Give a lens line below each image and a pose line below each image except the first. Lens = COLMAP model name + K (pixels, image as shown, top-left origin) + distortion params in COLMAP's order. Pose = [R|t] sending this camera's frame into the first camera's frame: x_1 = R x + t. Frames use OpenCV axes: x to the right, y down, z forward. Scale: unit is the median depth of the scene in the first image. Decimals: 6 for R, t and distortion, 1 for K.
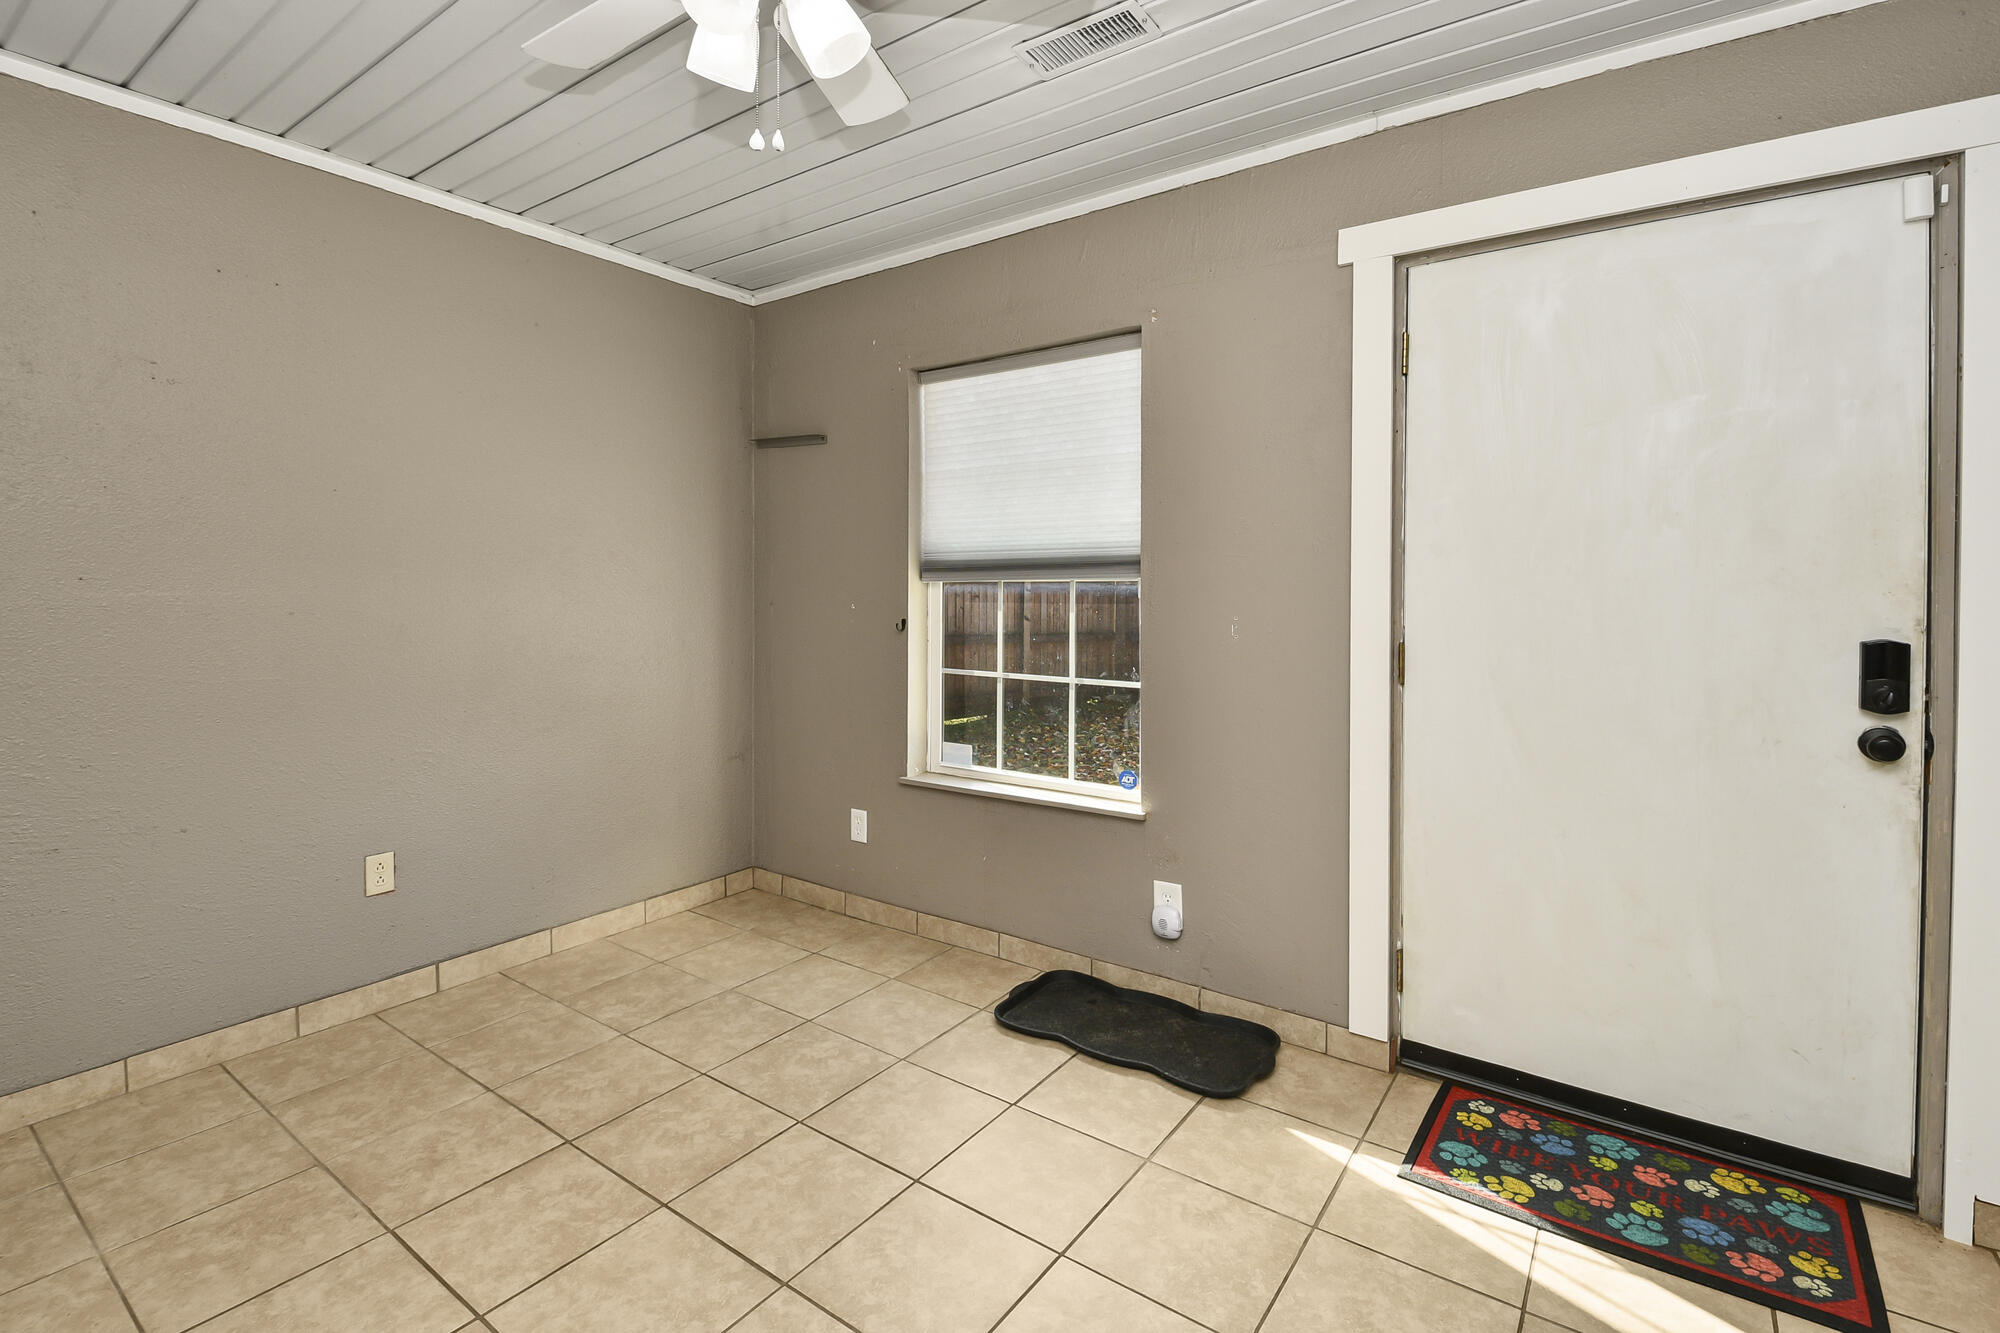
lens RADIAL K [[899.2, 0, 1025.3], [0, 899.2, 592.3], [0, 0, 1]] dist [0.014427, -0.015836]
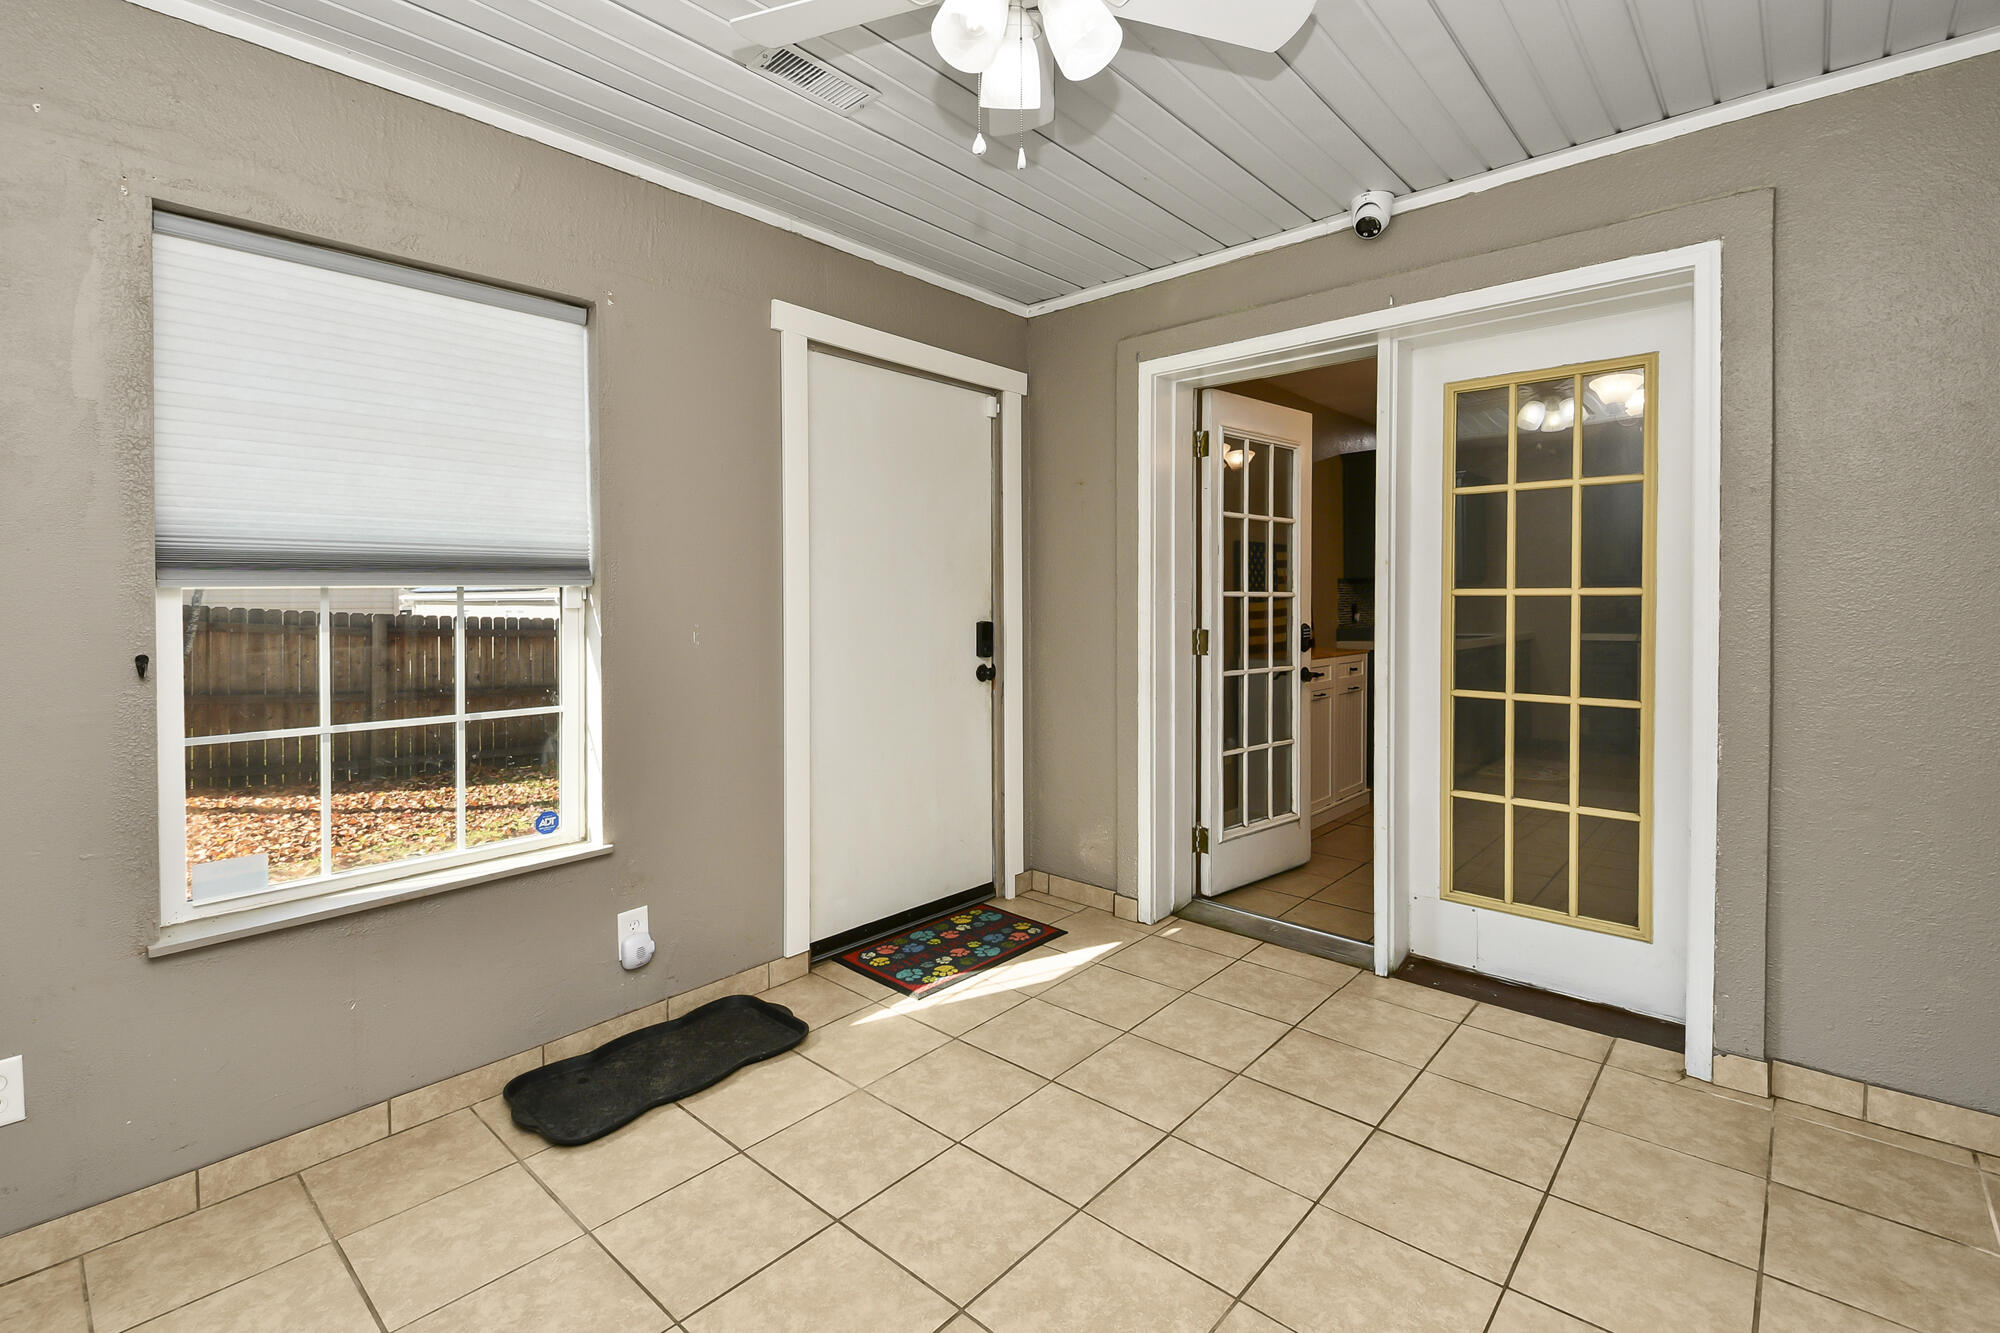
lens RADIAL K [[899.2, 0, 1025.3], [0, 899.2, 592.3], [0, 0, 1]] dist [0.014427, -0.015836]
pose [[0.093983, -0.000066, 0.995574, -0.967804], [0.005210, 0.999986, -0.000425, -0.008123], [-0.995560, 0.005226, 0.093982, 0.655687]]
